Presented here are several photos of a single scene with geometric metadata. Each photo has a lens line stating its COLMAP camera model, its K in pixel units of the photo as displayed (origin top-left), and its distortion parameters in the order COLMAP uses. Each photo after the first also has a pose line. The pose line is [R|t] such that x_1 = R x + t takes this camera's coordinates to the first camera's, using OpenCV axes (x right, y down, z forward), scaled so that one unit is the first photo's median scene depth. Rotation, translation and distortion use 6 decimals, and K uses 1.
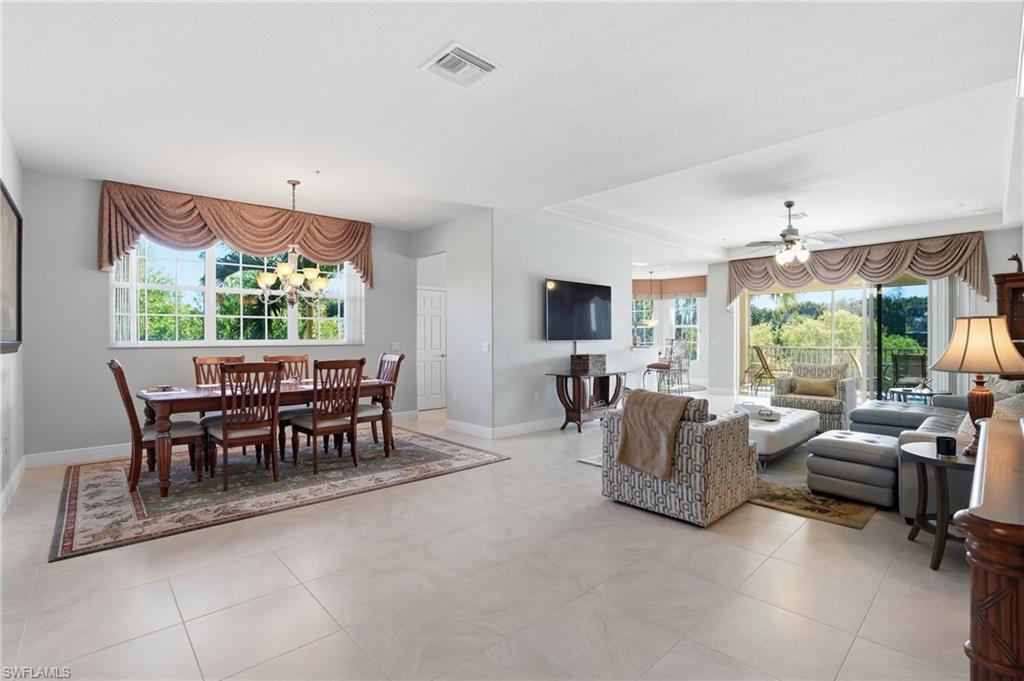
lens RADIAL K [[495.5, 0, 512.0], [0, 495.5, 340.5], [0, 0, 1]] dist [0.000002, 0.000278]
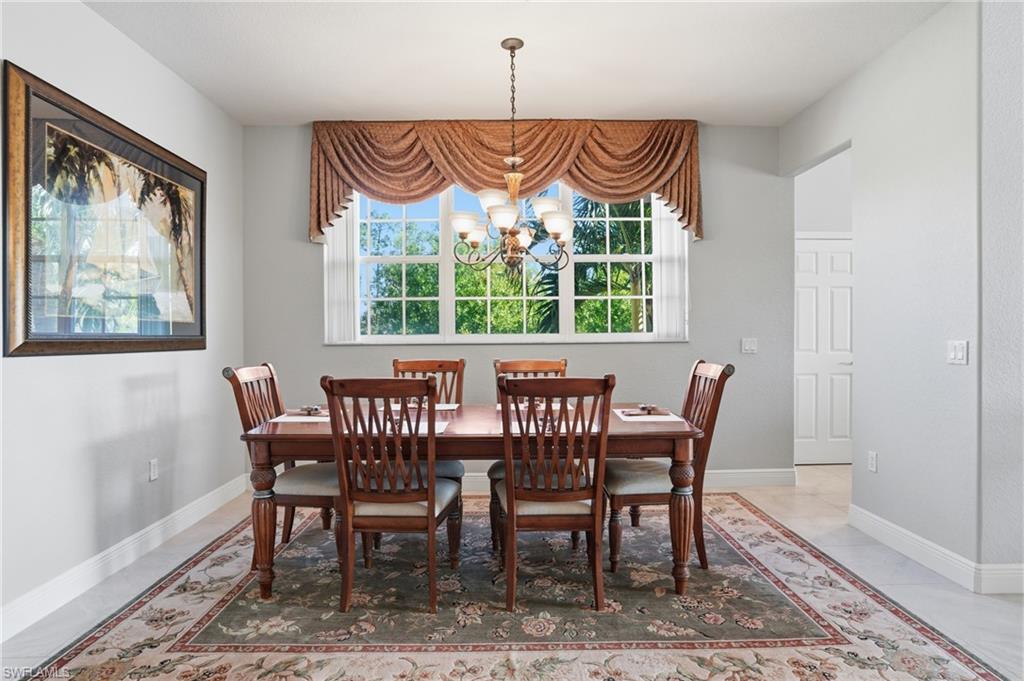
lens RADIAL K [[550.5, 0, 528.9], [0, 550.5, 339.1], [0, 0, 1]] dist [-0.029086, 0.001568]
pose [[0.744895, 0.003965, -0.667170, -0.016842], [0.001718, 0.999968, 0.007861, 0.000577], [0.667179, -0.007002, 0.744864, 0.384637]]
